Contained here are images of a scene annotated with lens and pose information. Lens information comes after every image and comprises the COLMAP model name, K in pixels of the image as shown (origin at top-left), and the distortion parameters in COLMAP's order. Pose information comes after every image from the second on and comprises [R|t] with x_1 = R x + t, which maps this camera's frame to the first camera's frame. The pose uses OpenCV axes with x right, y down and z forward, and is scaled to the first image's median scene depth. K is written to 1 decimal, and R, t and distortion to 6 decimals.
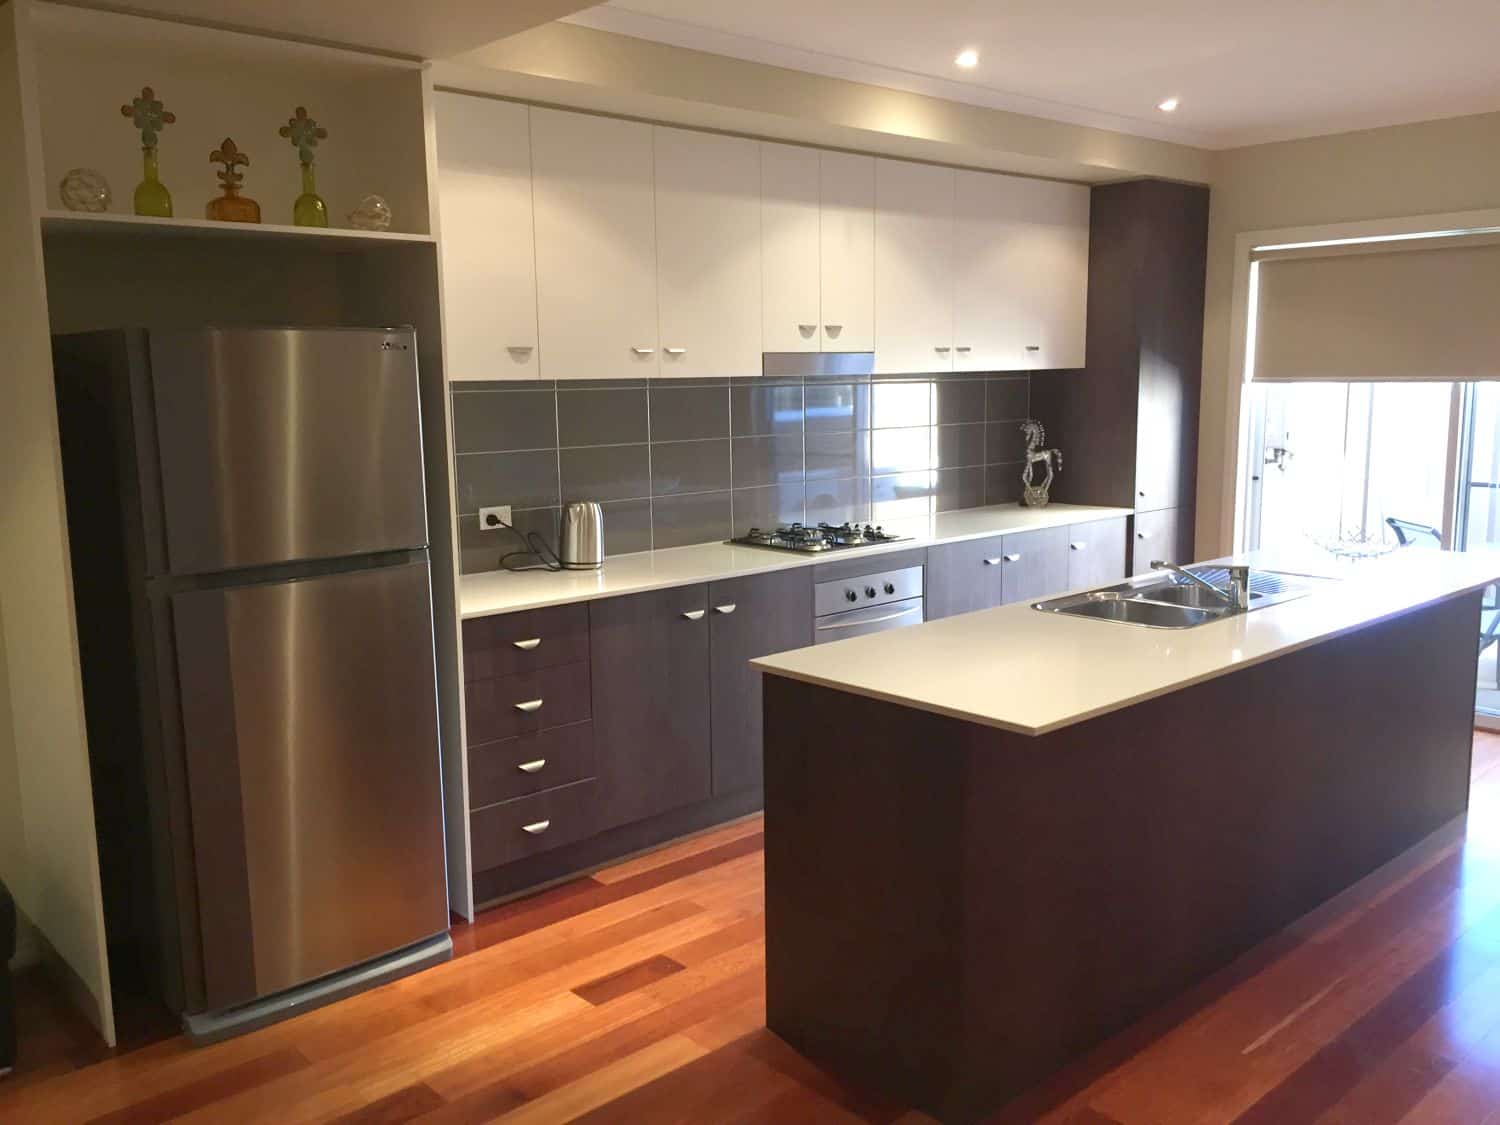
lens RADIAL K [[1286.7, 0, 754.4], [0, 1286.7, 548.3], [0, 0, 1]] dist [0.050153, -0.040736]
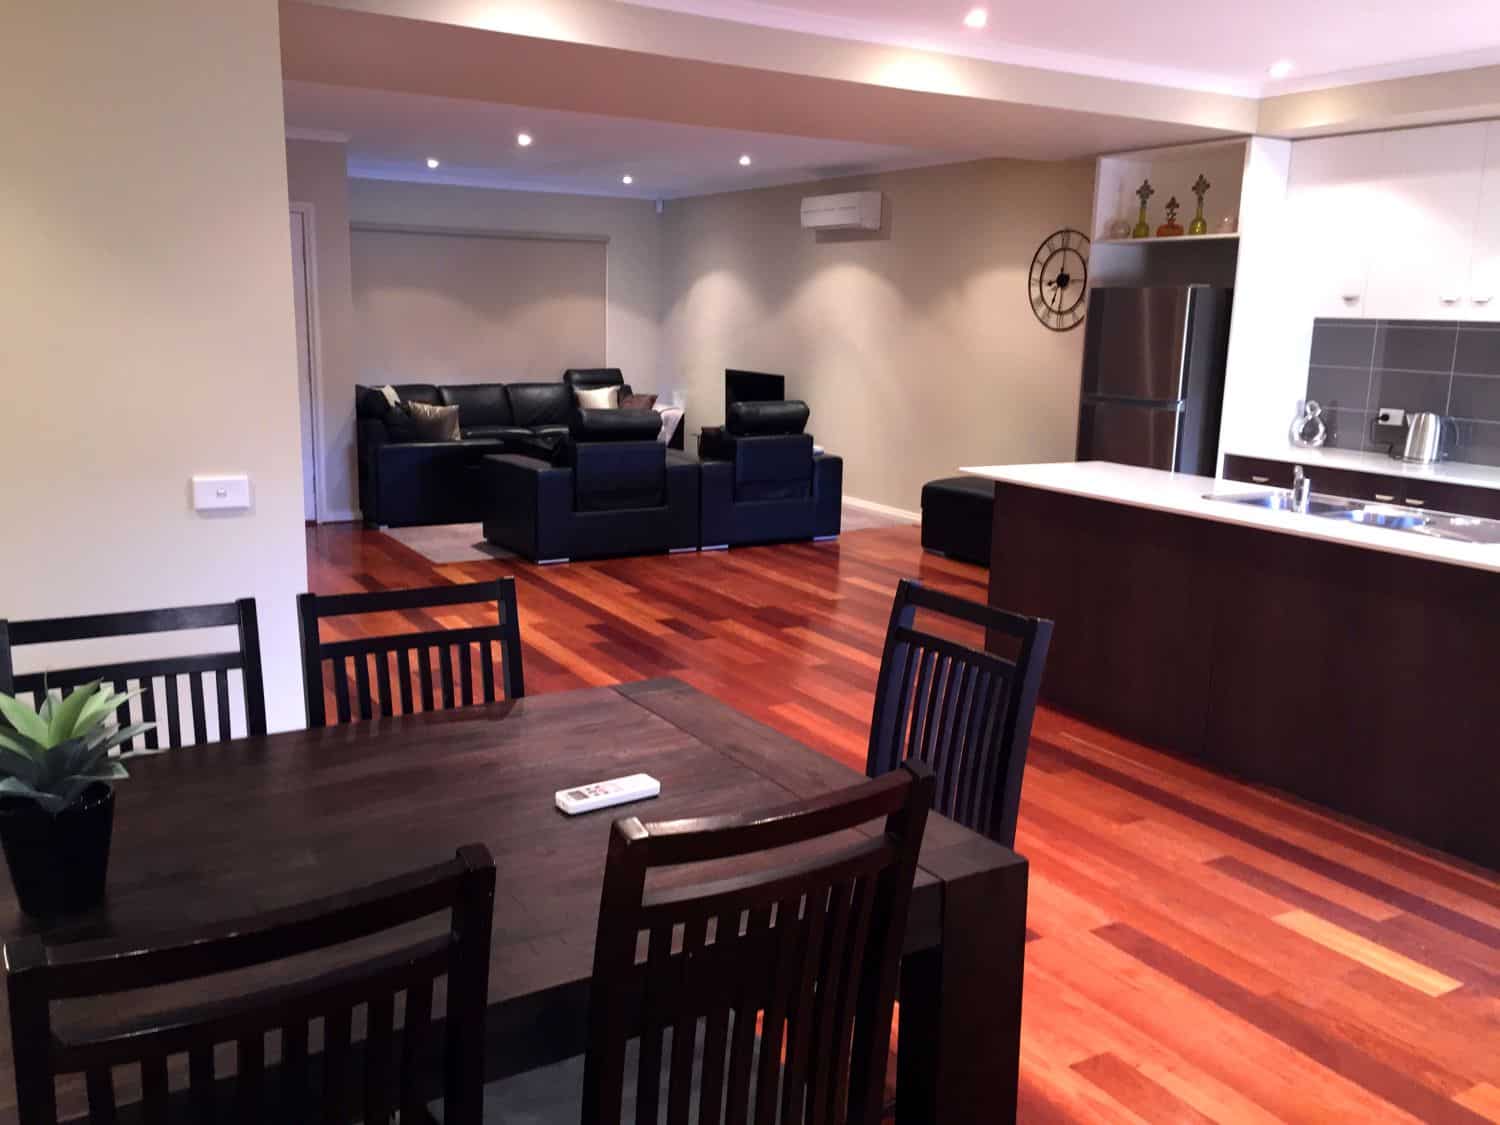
lens RADIAL K [[1286.7, 0, 747.7], [0, 1286.7, 562.3], [0, 0, 1]] dist [0.050153, -0.040736]
pose [[-0.203553, 0.200622, -0.958289, 1.463284], [-0.154419, 0.959951, 0.233771, -0.103062], [0.966810, 0.195563, -0.164421, 0.623620]]
